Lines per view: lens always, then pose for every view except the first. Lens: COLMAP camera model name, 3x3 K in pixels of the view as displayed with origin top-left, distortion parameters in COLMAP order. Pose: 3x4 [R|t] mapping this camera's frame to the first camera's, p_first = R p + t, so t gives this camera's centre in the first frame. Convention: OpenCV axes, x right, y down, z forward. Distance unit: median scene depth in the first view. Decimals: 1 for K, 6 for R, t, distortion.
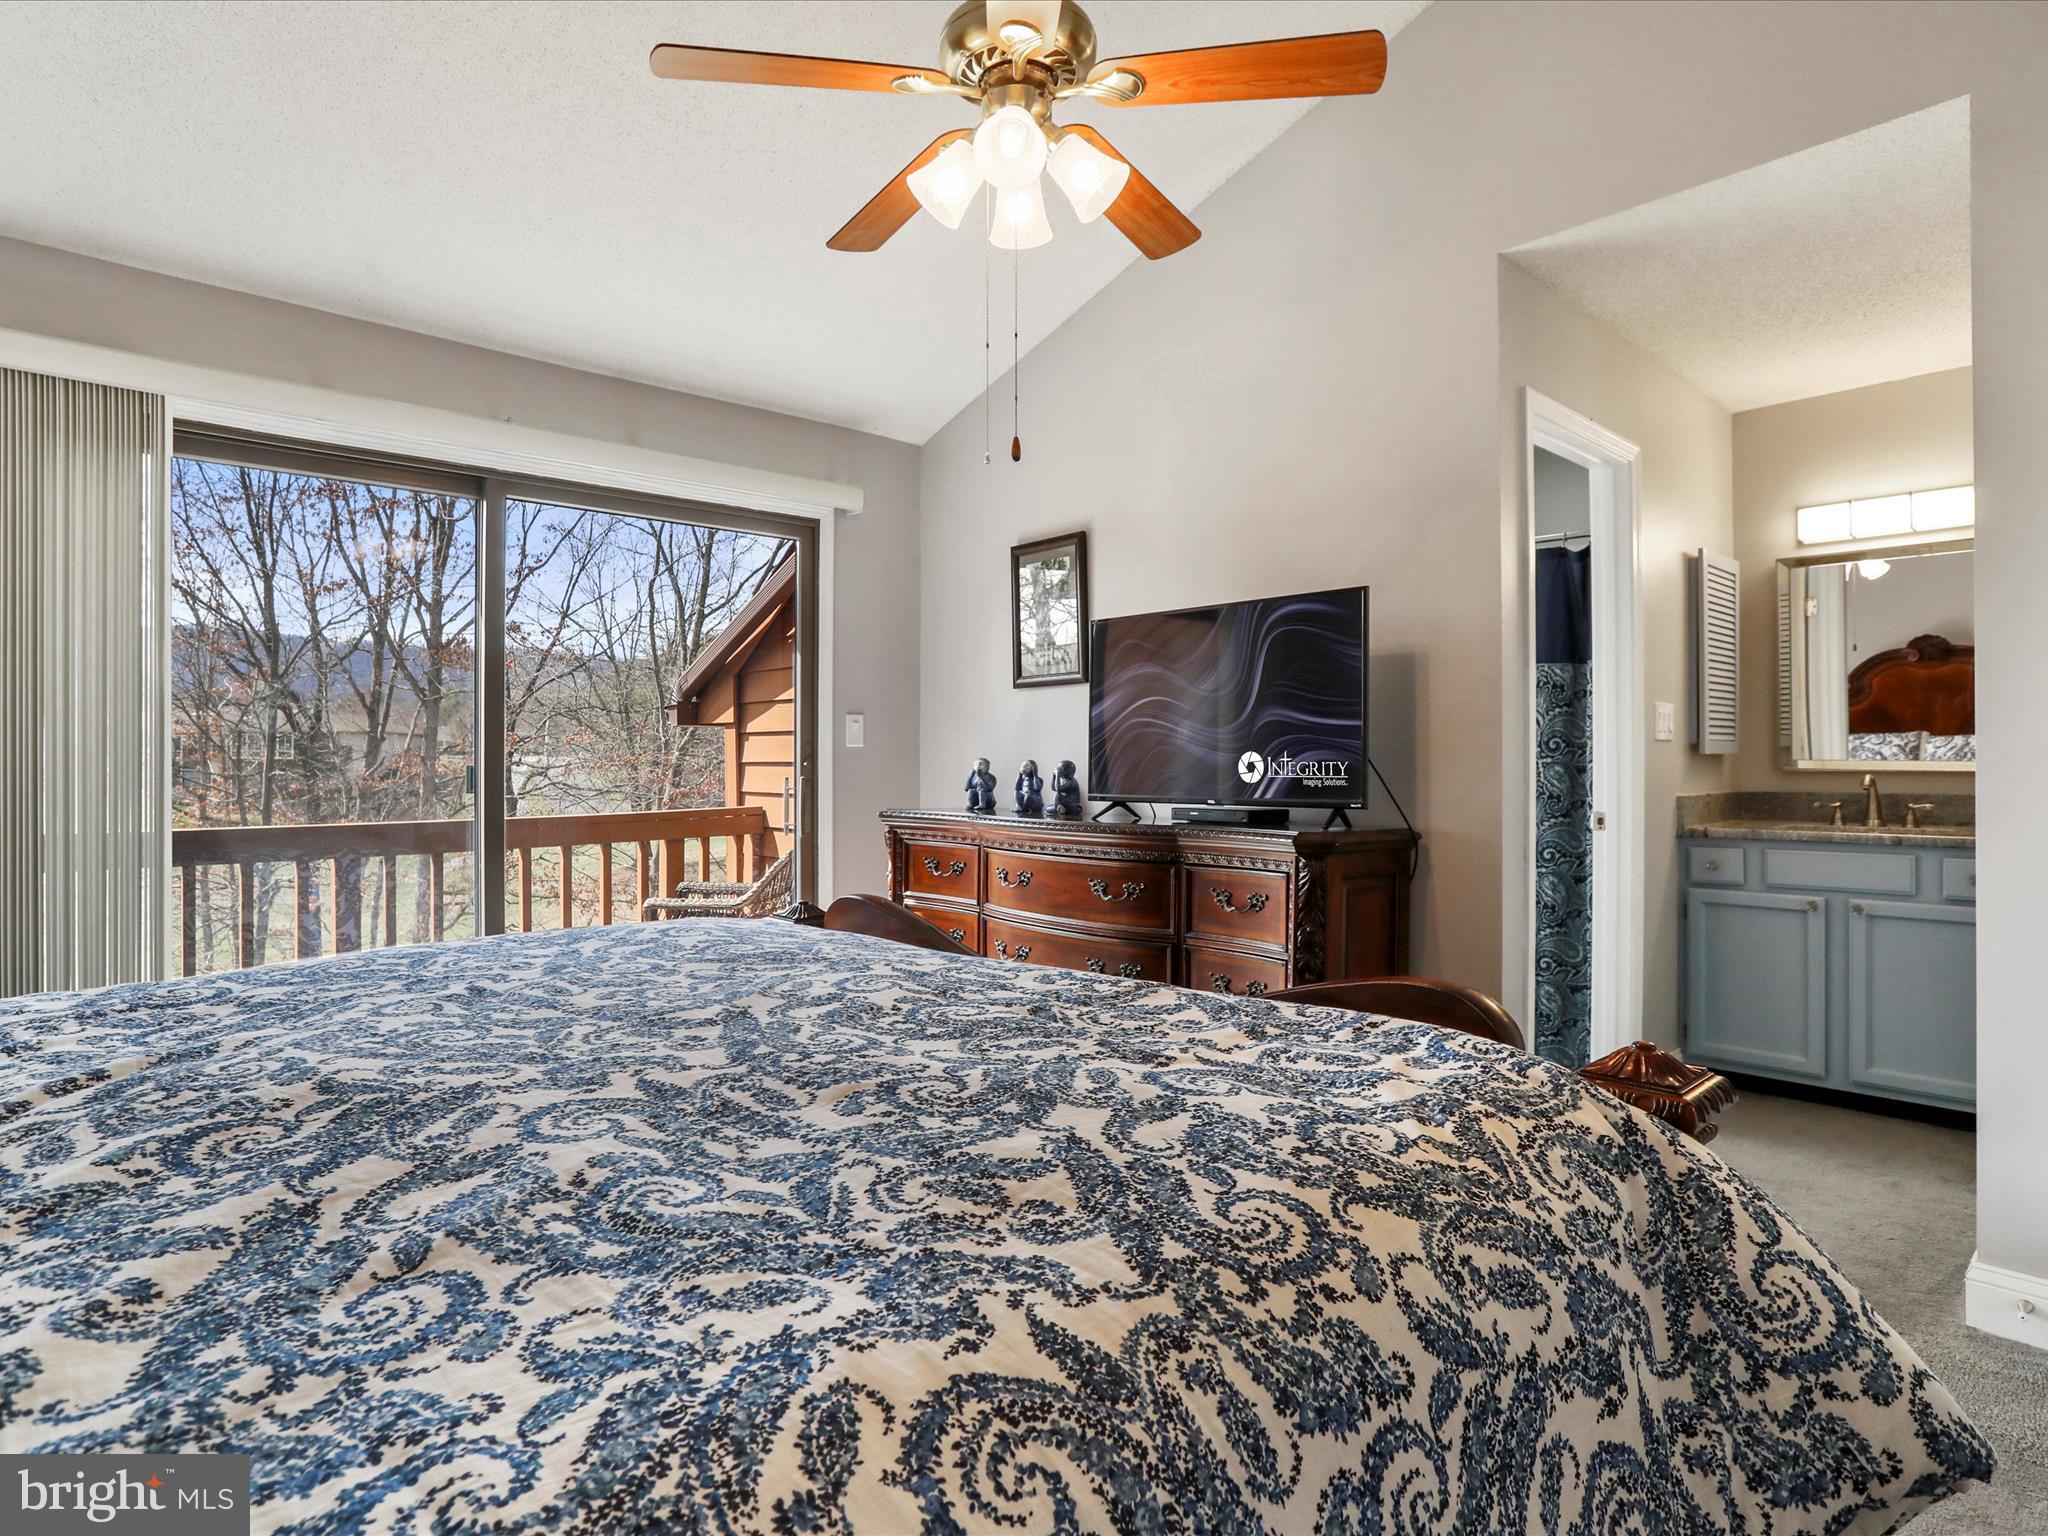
lens RADIAL K [[1133.9, 0, 1013.7], [0, 1133.9, 762.5], [0, 0, 1]] dist [-0.029405, 0.000196]
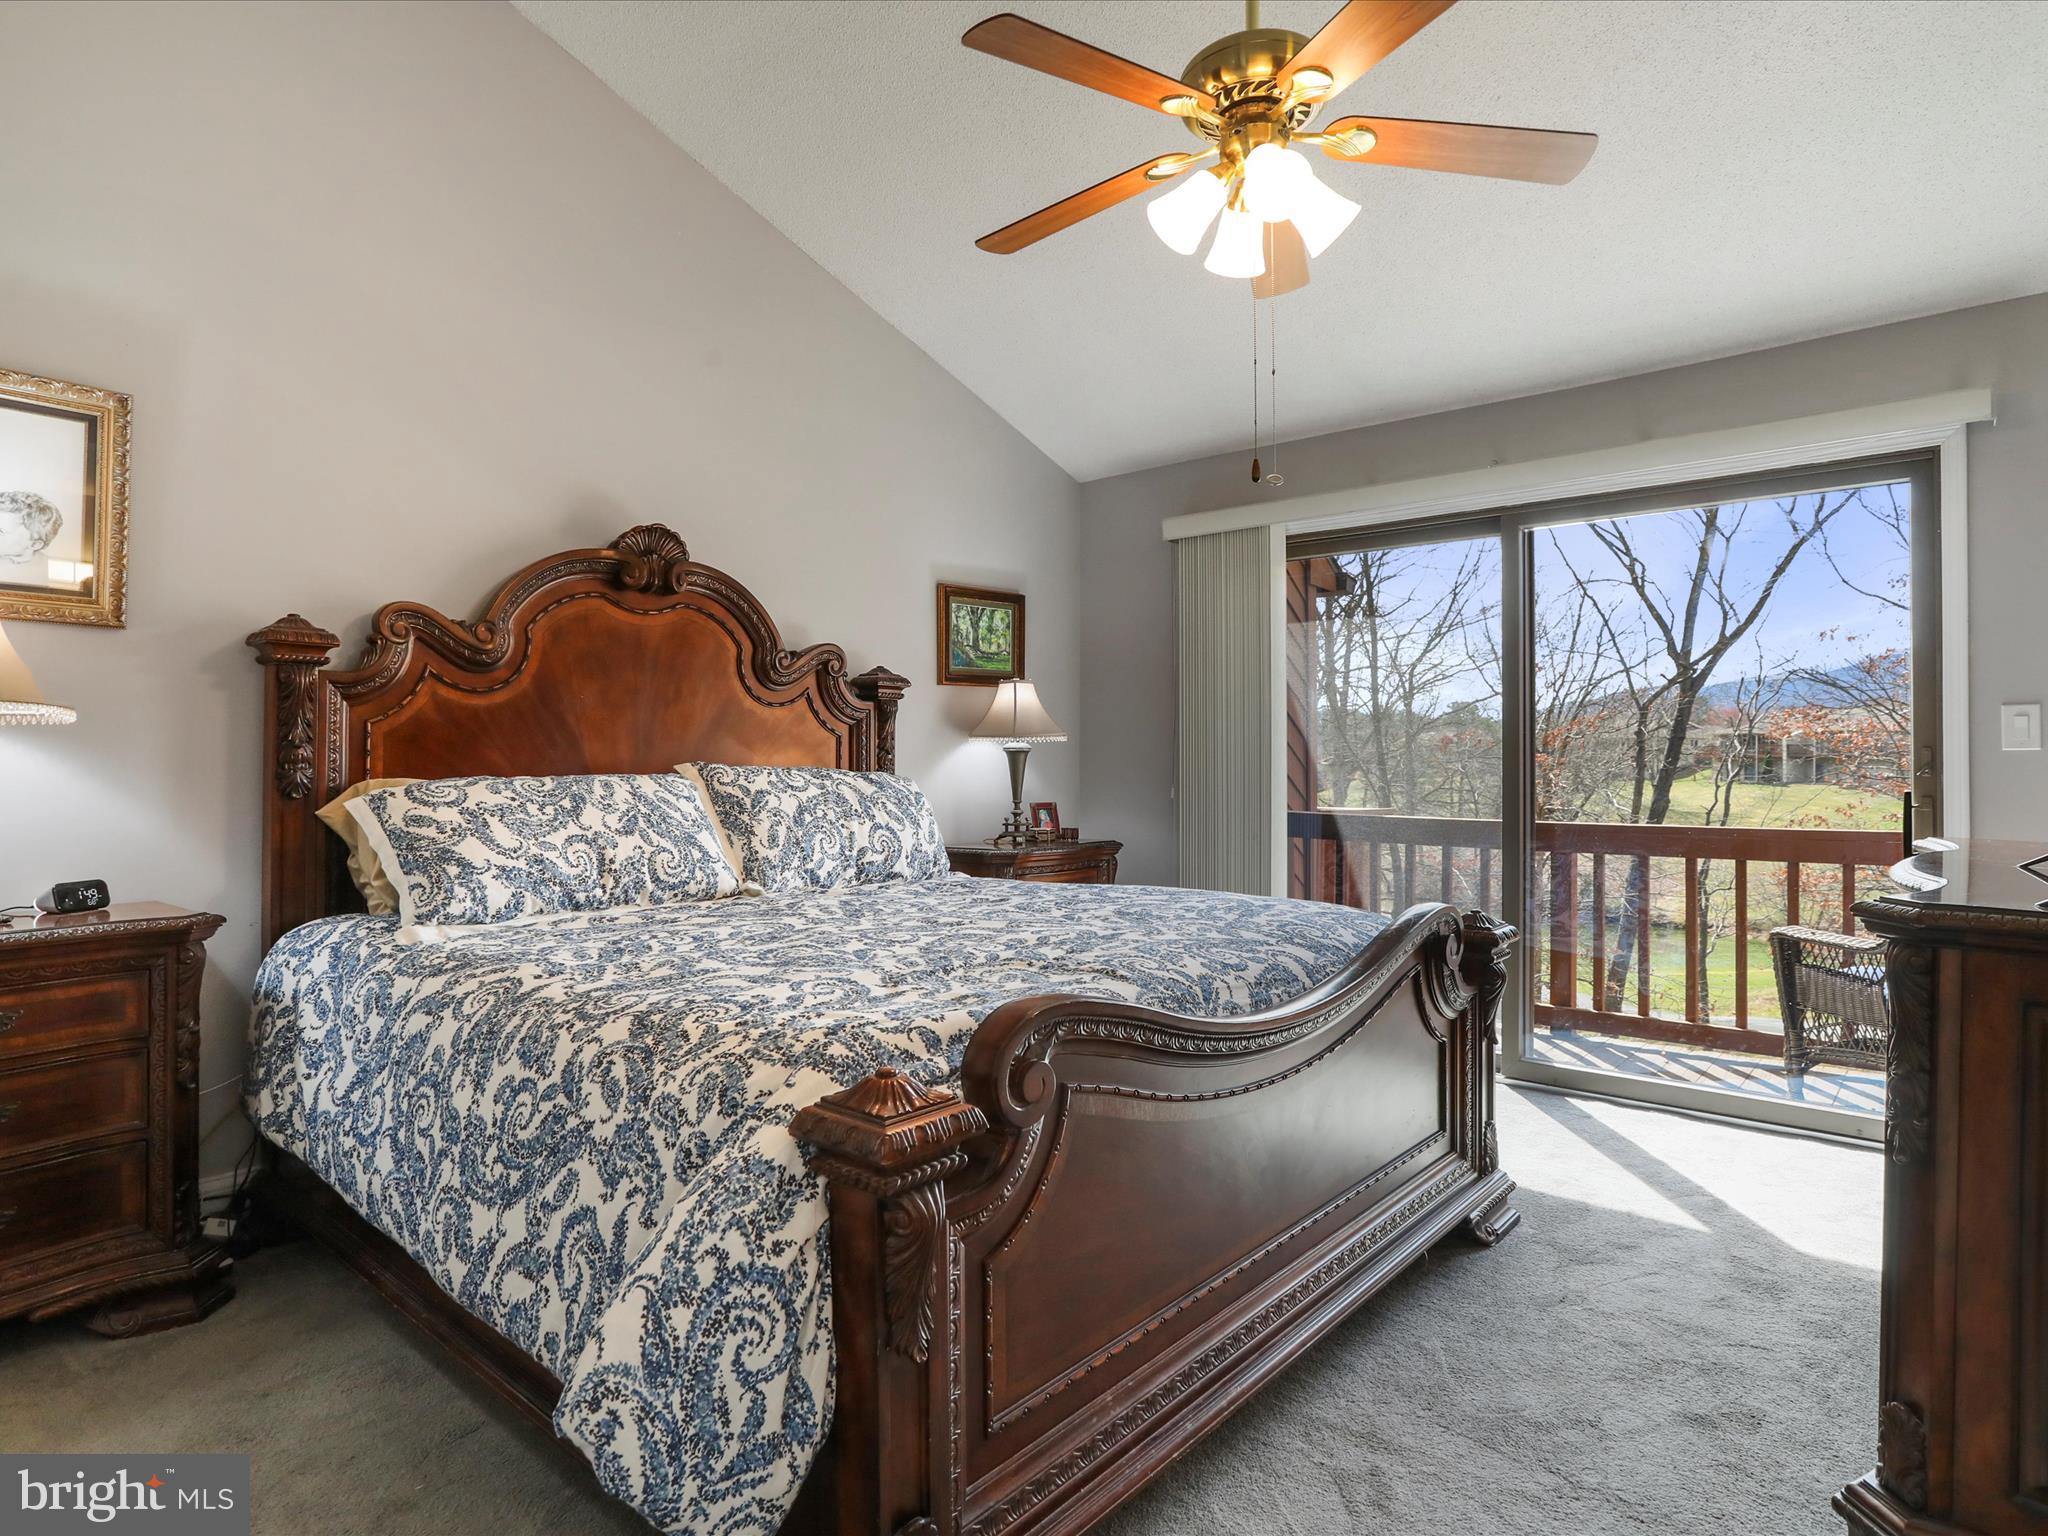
lens RADIAL K [[1133.9, 0, 1013.7], [0, 1133.9, 762.5], [0, 0, 1]] dist [-0.029405, 0.000196]
pose [[0.109043, 0.008635, -0.994000, 2.119819], [-0.008738, 0.999932, 0.007728, -0.029286], [0.993999, 0.007843, 0.109111, 1.386555]]
